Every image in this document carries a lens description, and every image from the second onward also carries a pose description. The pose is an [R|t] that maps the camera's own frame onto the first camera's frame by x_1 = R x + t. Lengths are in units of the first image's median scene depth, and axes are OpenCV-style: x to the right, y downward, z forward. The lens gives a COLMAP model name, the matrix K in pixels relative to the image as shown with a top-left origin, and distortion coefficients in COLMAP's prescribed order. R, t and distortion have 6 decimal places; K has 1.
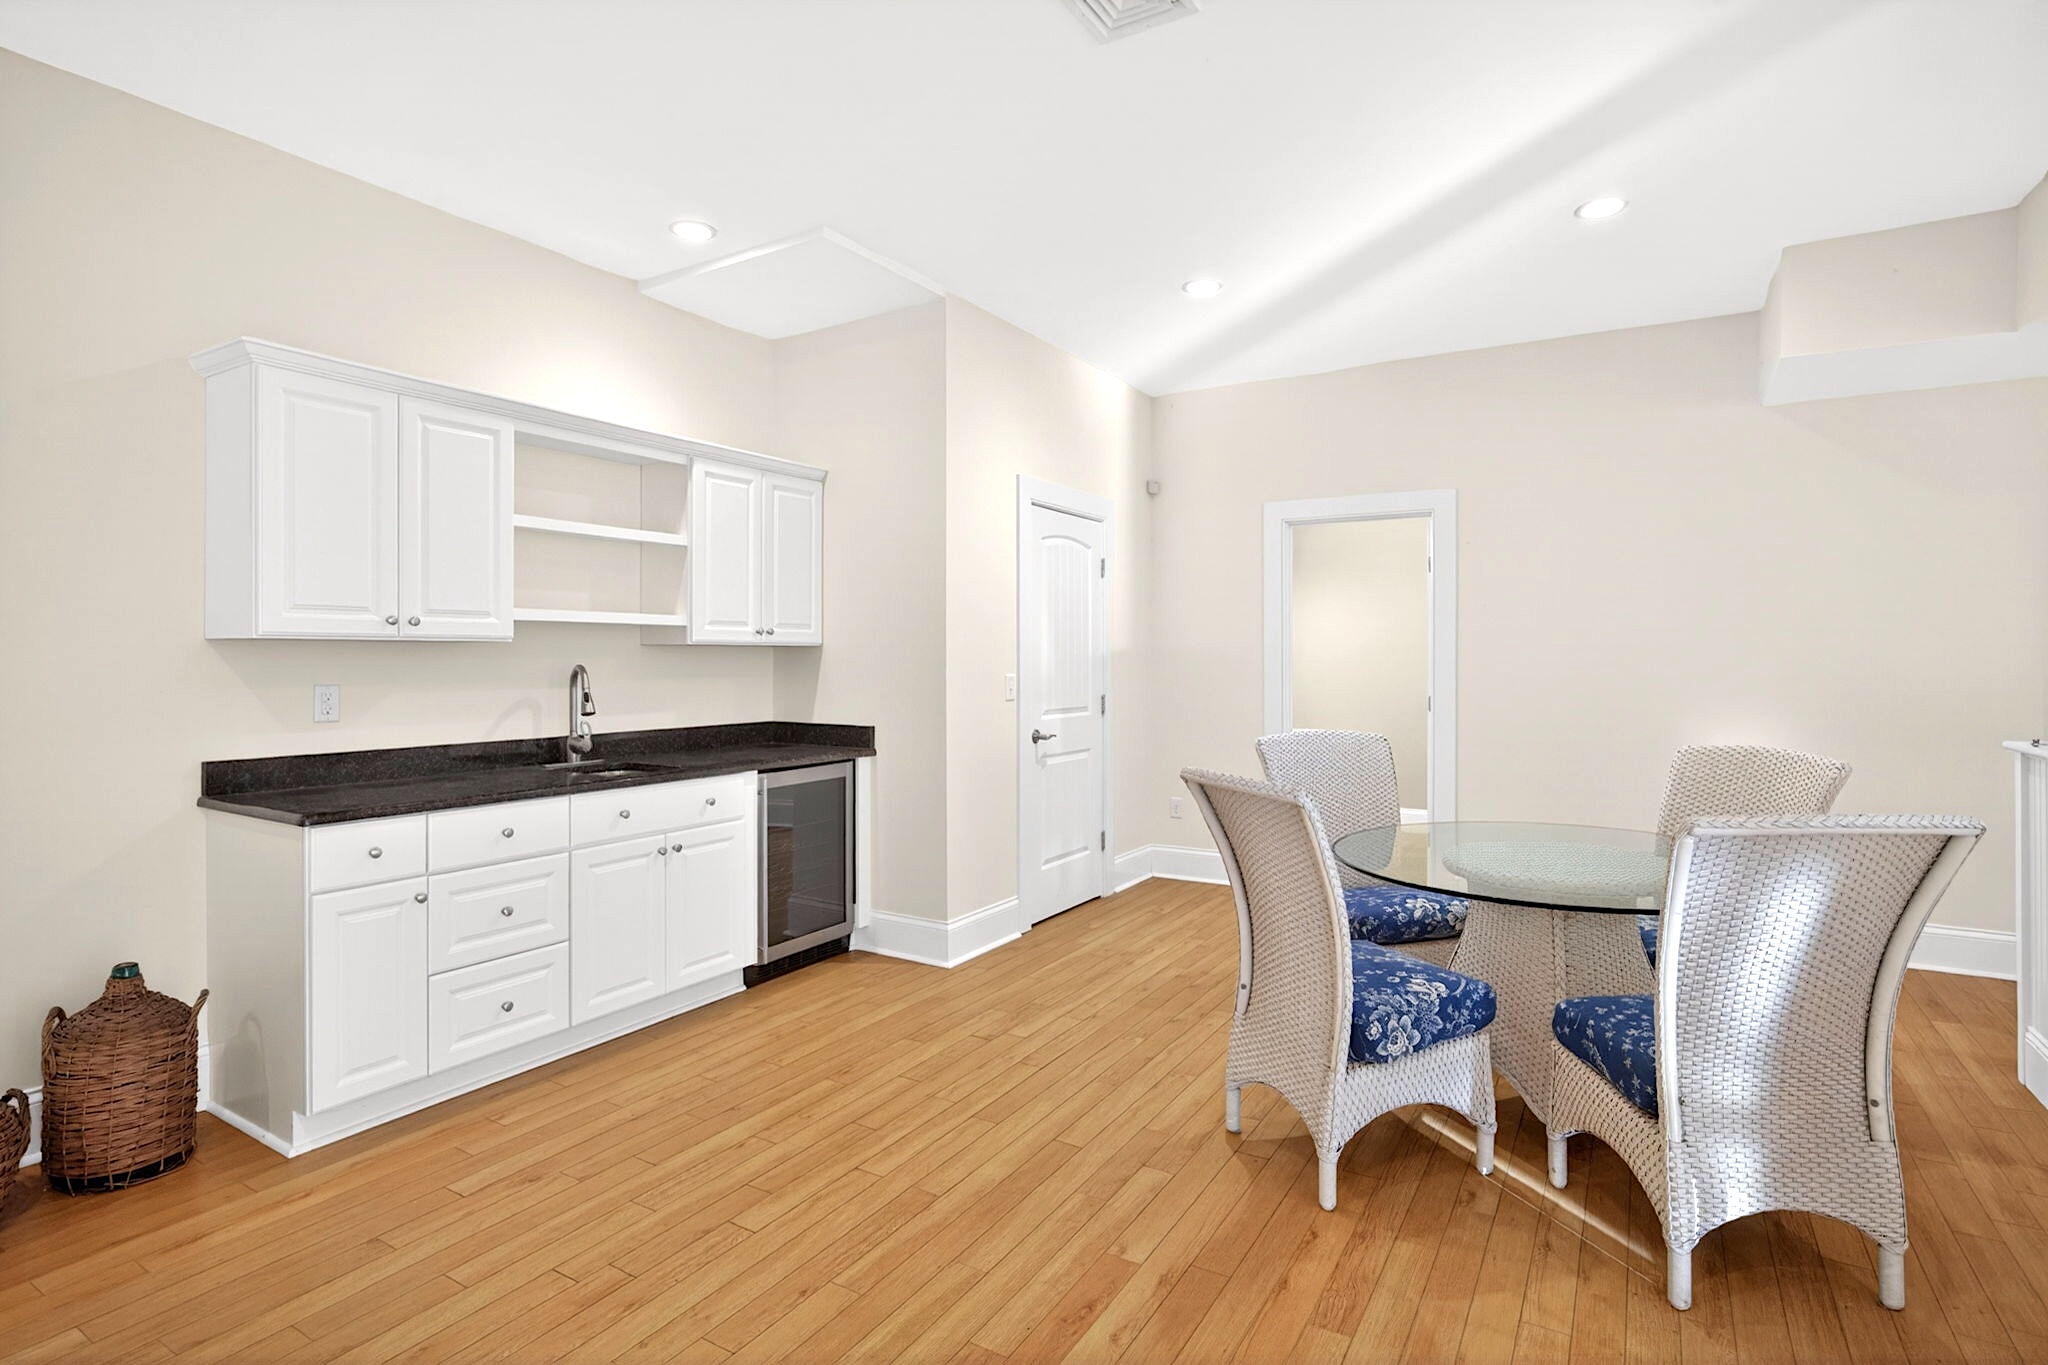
lens RADIAL K [[988.4, 0, 1027.2], [0, 988.4, 673.2], [0, 0, 1]] dist [0.002018, 0.000805]
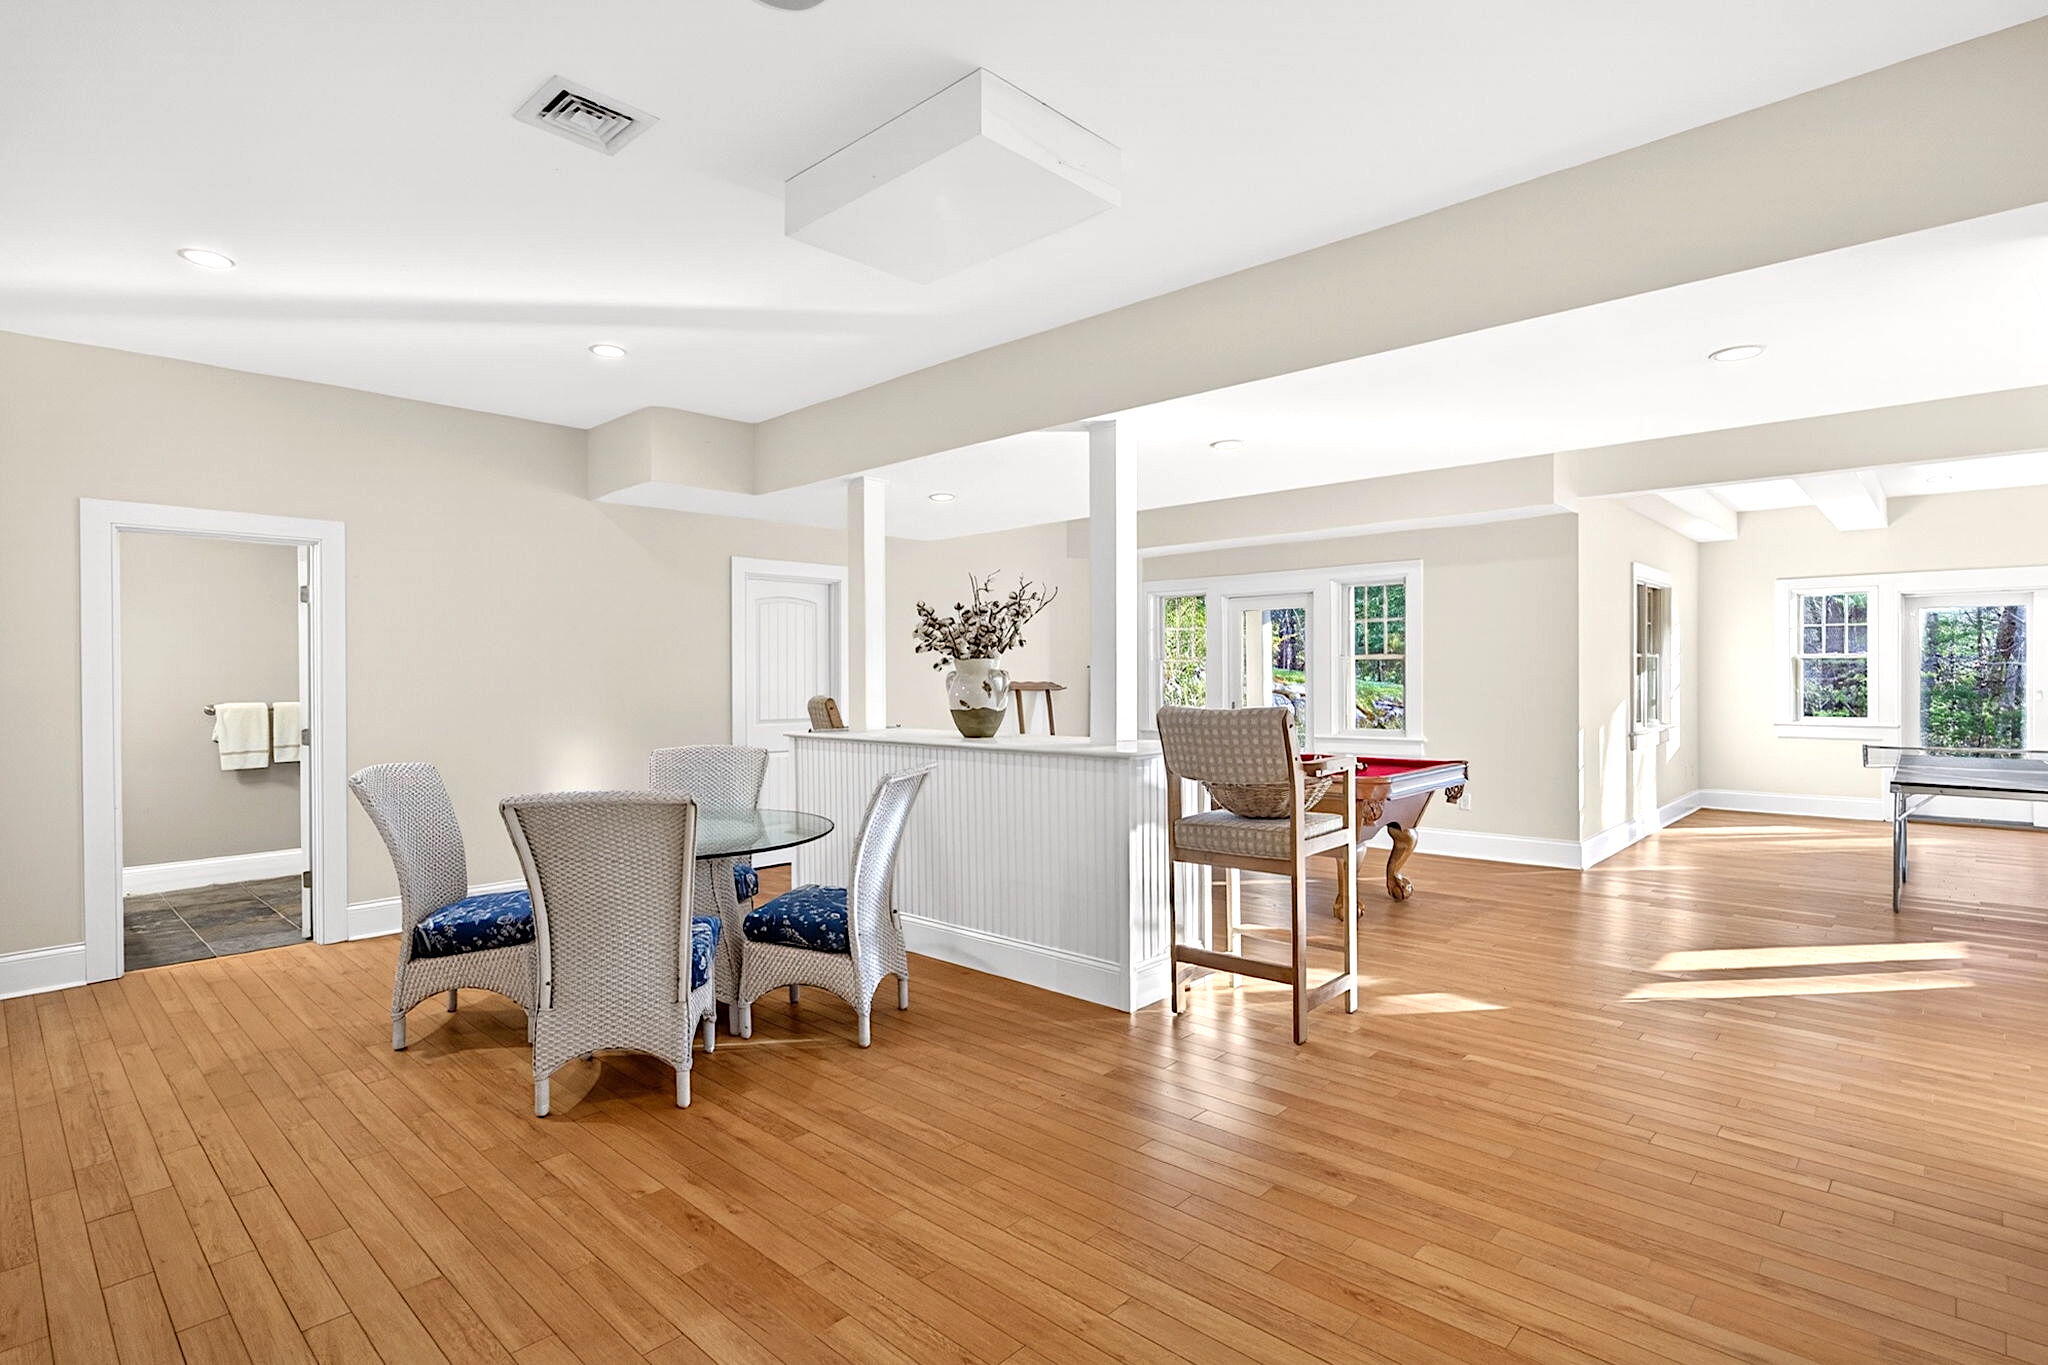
lens RADIAL K [[922.6, 0, 1019.3], [0, 922.6, 684.9], [0, 0, 1]] dist [-0.023885, 0.013539]
pose [[0.264337, -0.009669, 0.964382, -0.692896], [0.023864, 0.999709, 0.003482, -0.016963], [-0.964135, 0.022094, 0.264491, 0.209885]]
